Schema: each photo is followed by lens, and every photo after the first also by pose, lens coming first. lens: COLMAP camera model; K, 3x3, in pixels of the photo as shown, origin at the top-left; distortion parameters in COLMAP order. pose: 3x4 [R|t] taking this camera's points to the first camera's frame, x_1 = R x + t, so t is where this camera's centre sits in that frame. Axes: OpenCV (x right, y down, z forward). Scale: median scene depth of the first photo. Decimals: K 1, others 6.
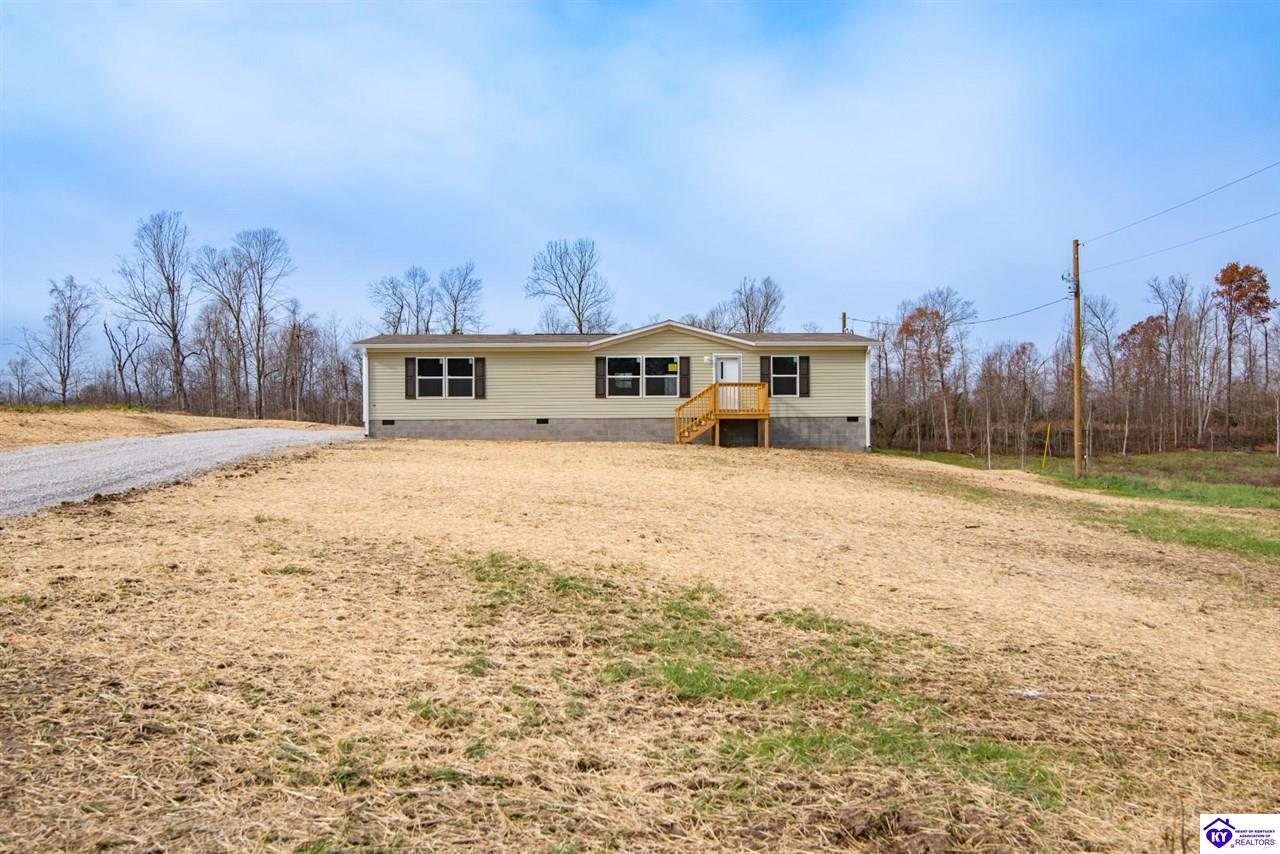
lens RADIAL K [[974.3, 0, 640.0], [0, 974.3, 427.0], [0, 0, 1]] dist [0.000637, 0.000090]
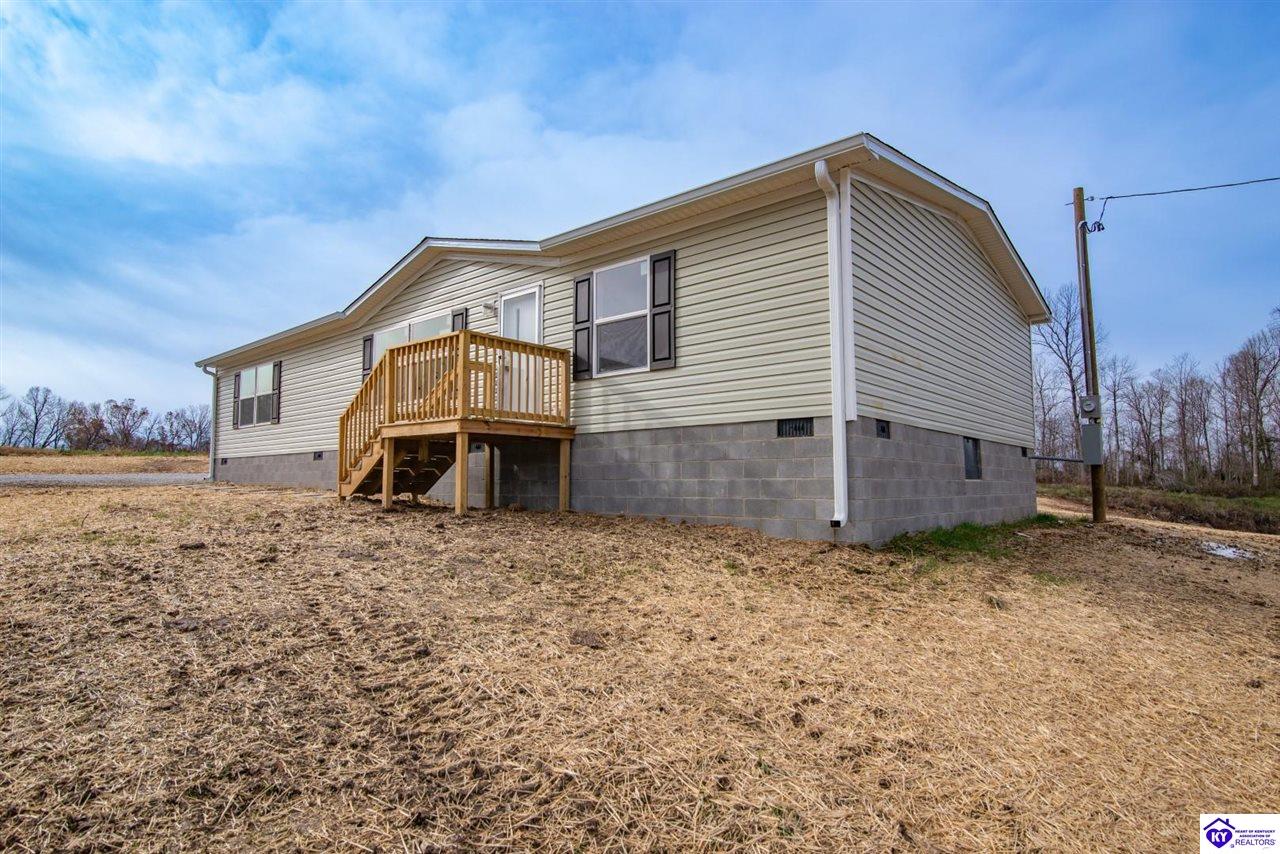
lens RADIAL K [[687.3, 0, 640.0], [0, 687.3, 427.0], [0, 0, 1]] dist [-0.000222, -0.000027]
pose [[0.740955, -0.053050, -0.669456, 0.341999], [0.004062, 0.997211, -0.074527, 0.007646], [0.671543, 0.052502, 0.739103, 0.862515]]
